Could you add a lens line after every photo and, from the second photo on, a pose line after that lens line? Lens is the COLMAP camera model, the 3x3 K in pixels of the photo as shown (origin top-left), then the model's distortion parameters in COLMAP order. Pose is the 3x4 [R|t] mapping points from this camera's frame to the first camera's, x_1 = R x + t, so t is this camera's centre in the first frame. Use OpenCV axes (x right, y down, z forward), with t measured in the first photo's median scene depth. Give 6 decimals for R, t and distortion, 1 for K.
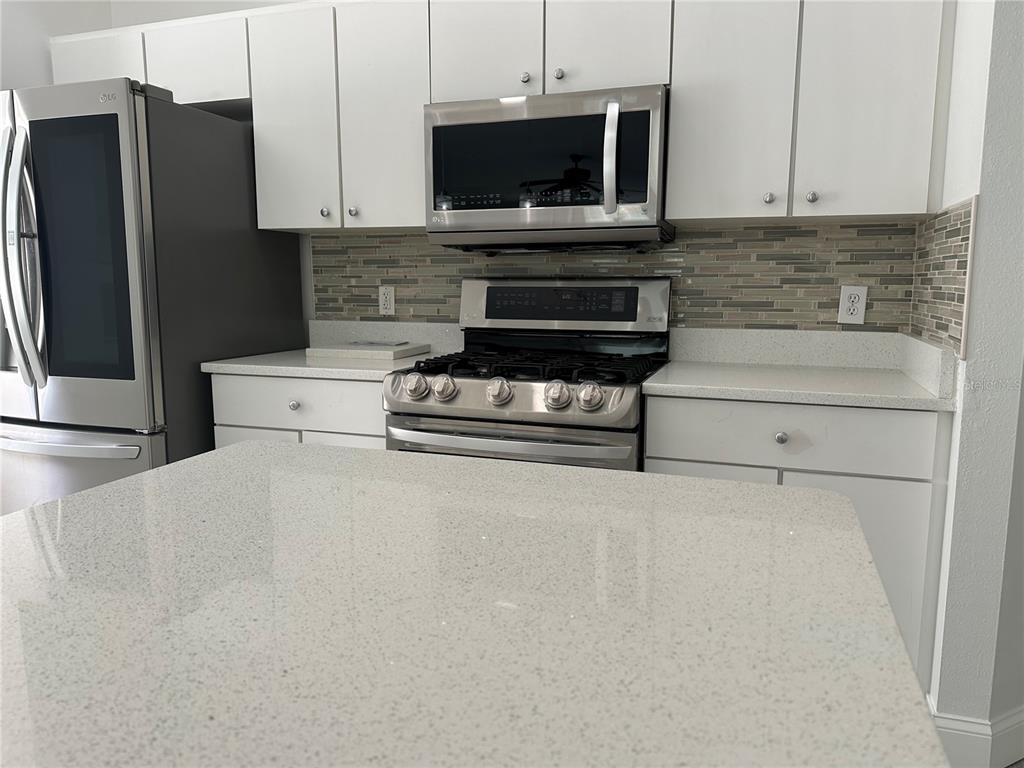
lens RADIAL K [[715.7, 0, 519.2], [0, 715.7, 389.2], [0, 0, 1]] dist [0.069388, -0.094553]
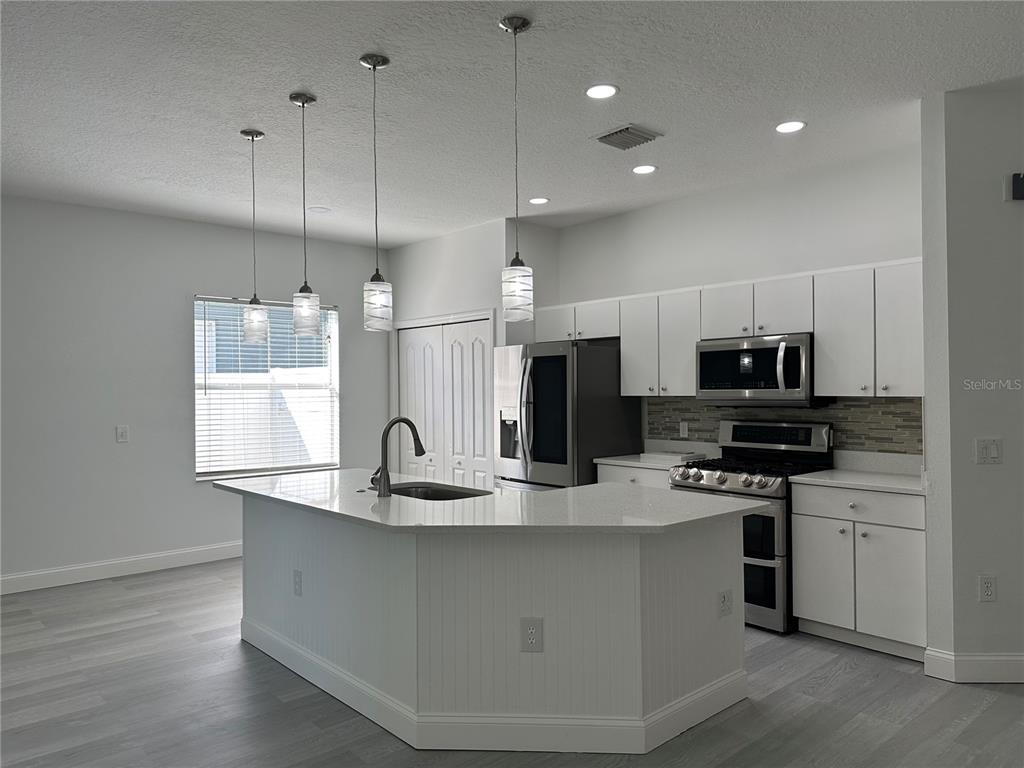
lens RADIAL K [[715.7, 0, 507.9], [0, 715.7, 390.0], [0, 0, 1]] dist [0.069388, -0.094553]
pose [[0.870652, -0.008498, -0.491827, 0.403394], [-0.061728, 0.990060, -0.126380, 0.047382], [0.488012, 0.140392, 0.861472, -1.021423]]
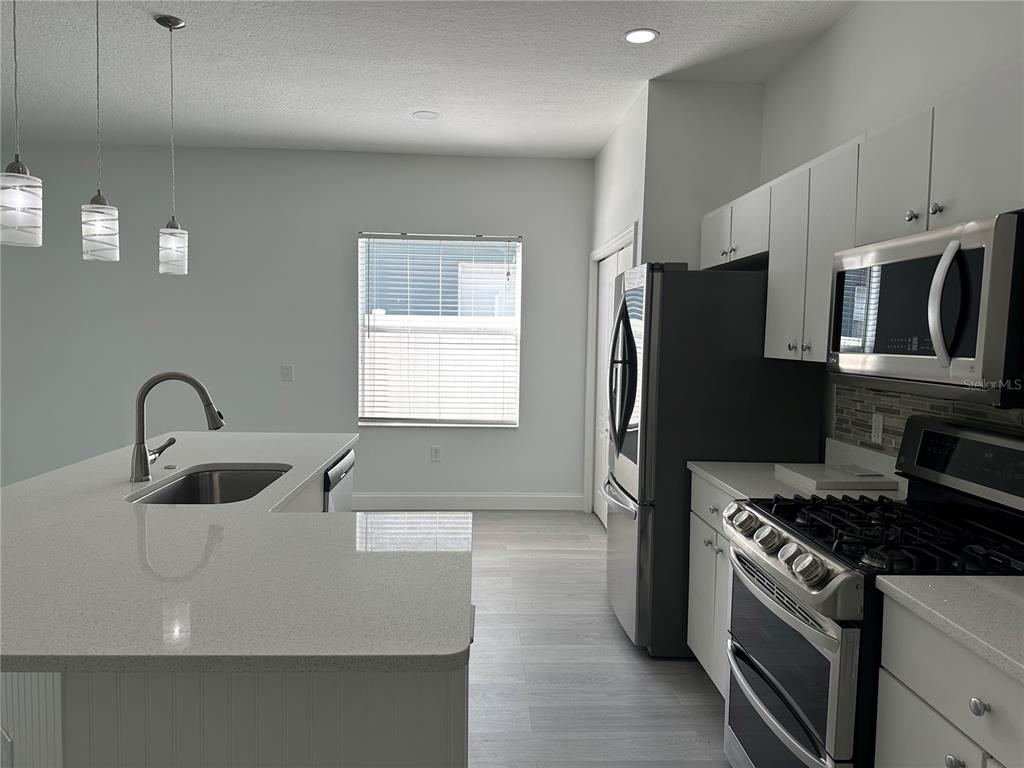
lens RADIAL K [[715.7, 0, 509.8], [0, 715.7, 379.2], [0, 0, 1]] dist [0.069388, -0.094553]
pose [[0.358912, 0.063485, -0.931210, 0.640248], [-0.155071, 0.987874, 0.007580, -0.141125], [0.920400, 0.141683, 0.364405, 0.207655]]
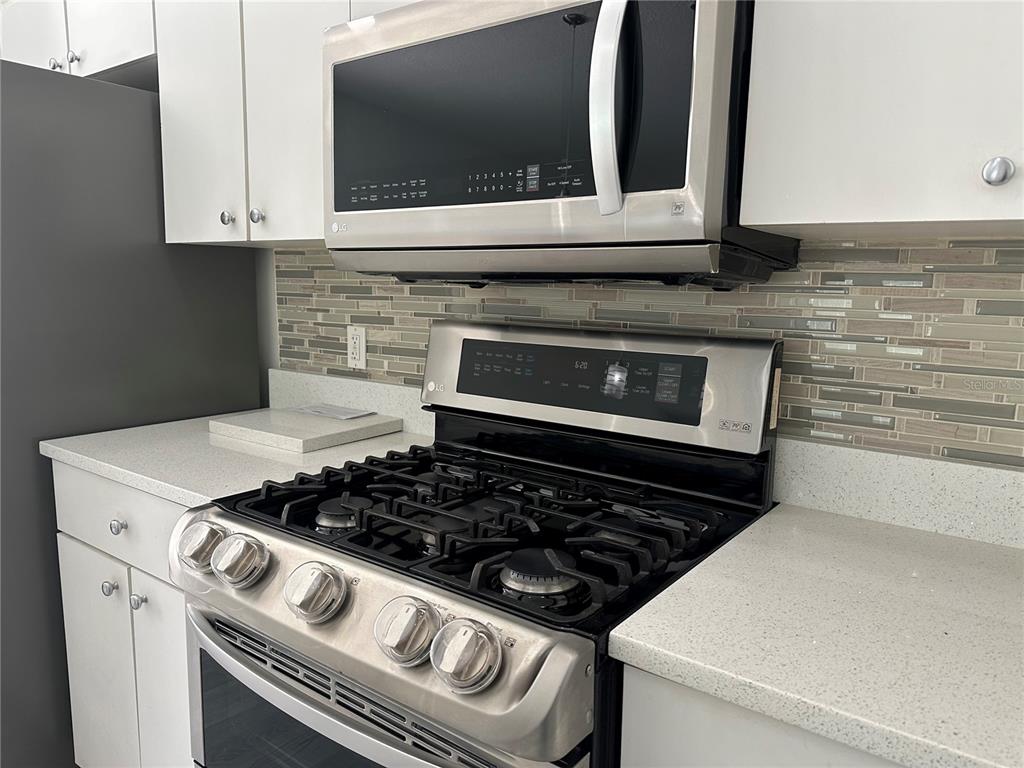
lens RADIAL K [[715.7, 0, 522.1], [0, 715.7, 383.6], [0, 0, 1]] dist [0.069388, -0.094553]
pose [[0.954143, 0.057788, -0.293719, 0.190184], [-0.061053, 0.998133, -0.001952, -0.115157], [0.293058, 0.019795, 0.955890, 0.477055]]
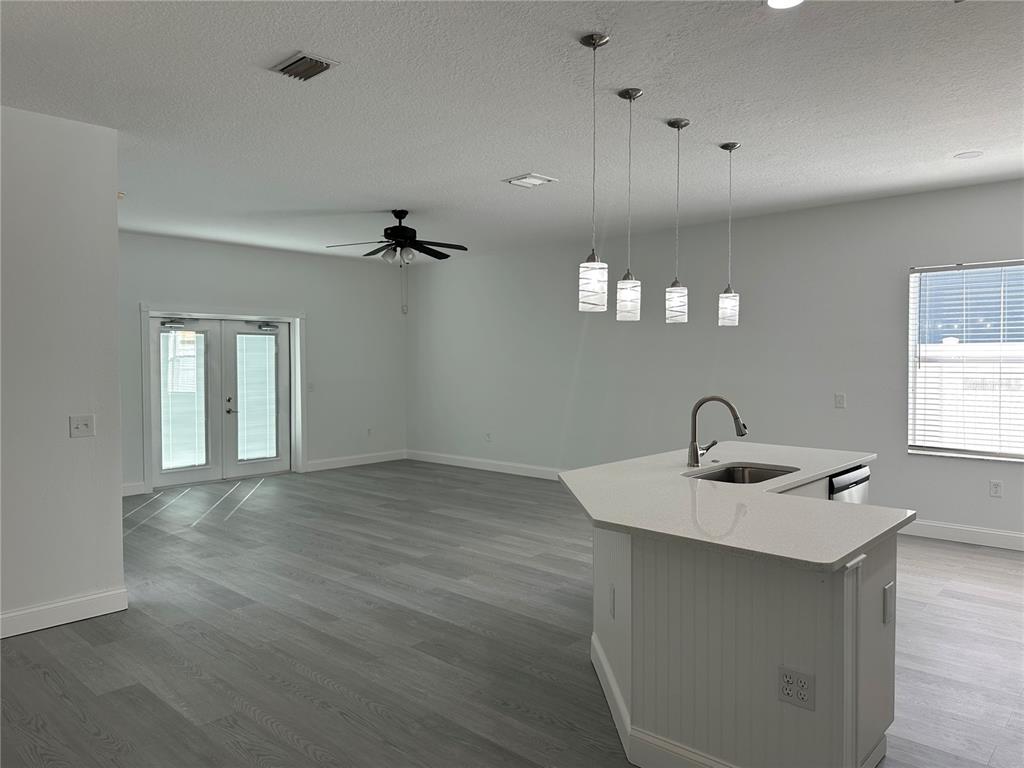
lens RADIAL K [[715.7, 0, 520.1], [0, 715.7, 376.6], [0, 0, 1]] dist [0.069388, -0.094553]
pose [[-0.397367, 0.022339, -0.917388, 1.082426], [-0.133120, 0.987726, 0.081713, -0.179584], [0.907953, 0.154593, -0.389516, 0.356961]]
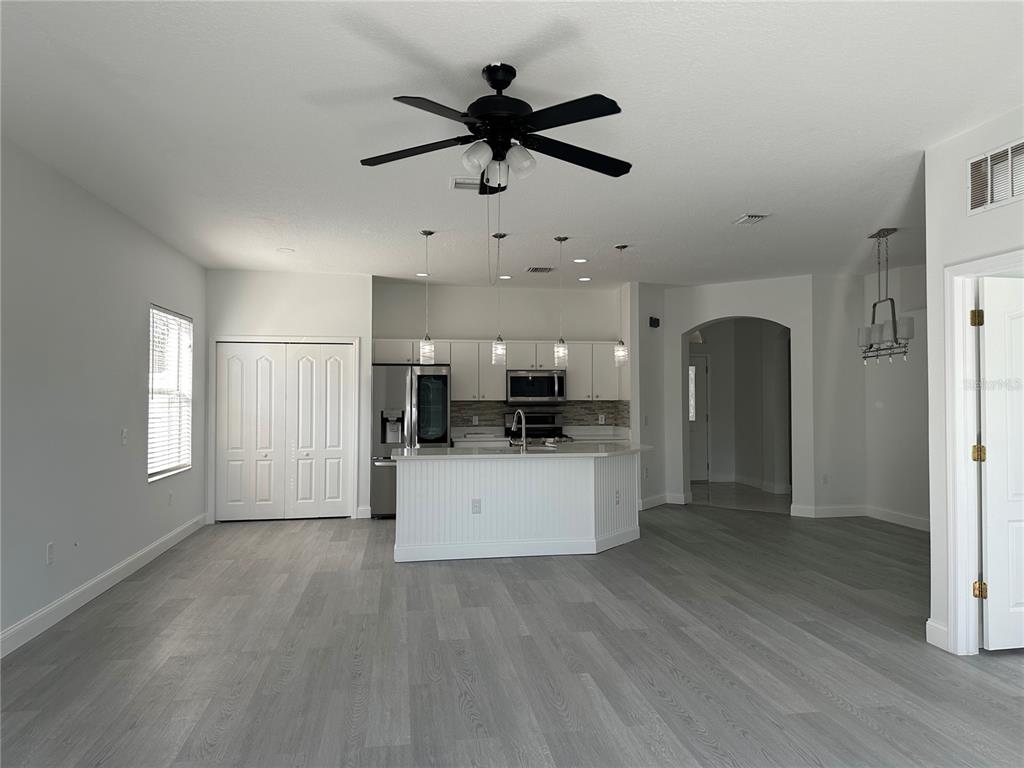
lens RADIAL K [[715.7, 0, 518.3], [0, 715.7, 375.2], [0, 0, 1]] dist [0.069388, -0.094553]
pose [[0.880220, 0.010594, 0.474447, -1.823202], [0.073849, 0.984514, -0.158992, 0.239088], [-0.468784, 0.174986, 0.865807, -2.263567]]
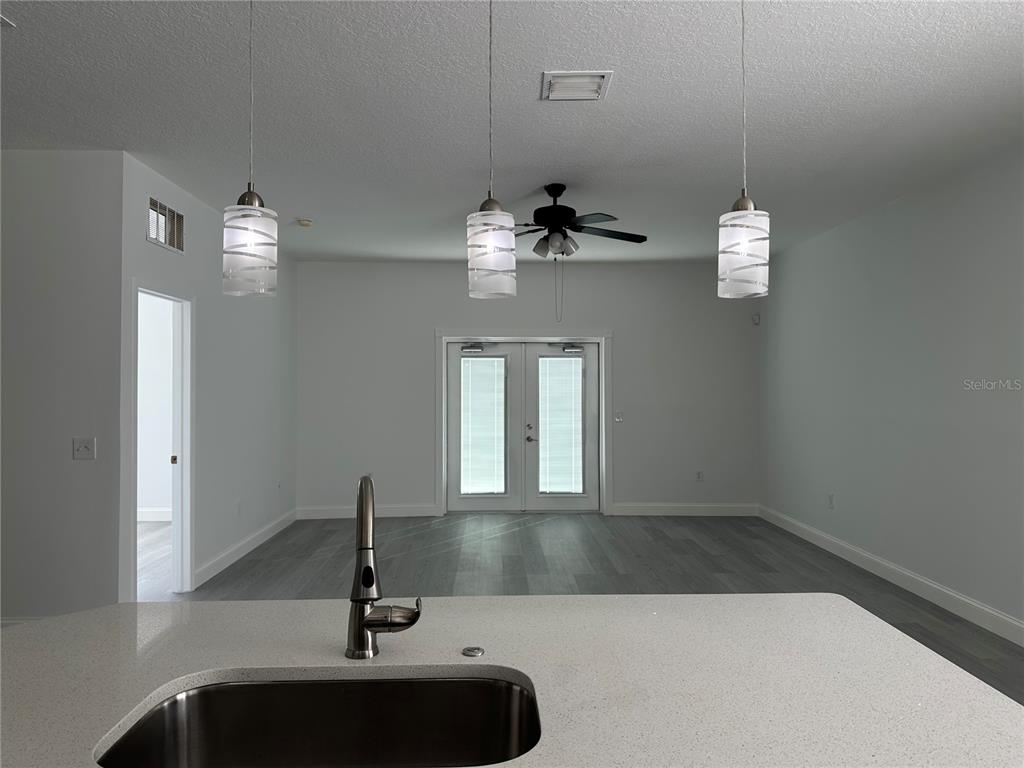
lens RADIAL K [[715.7, 0, 512.1], [0, 715.7, 383.2], [0, 0, 1]] dist [0.069388, -0.094553]
pose [[-0.937934, -0.005196, -0.346776, -0.432356], [-0.054674, 0.989600, 0.133049, -0.225777], [0.342478, 0.143751, -0.928463, 0.728755]]
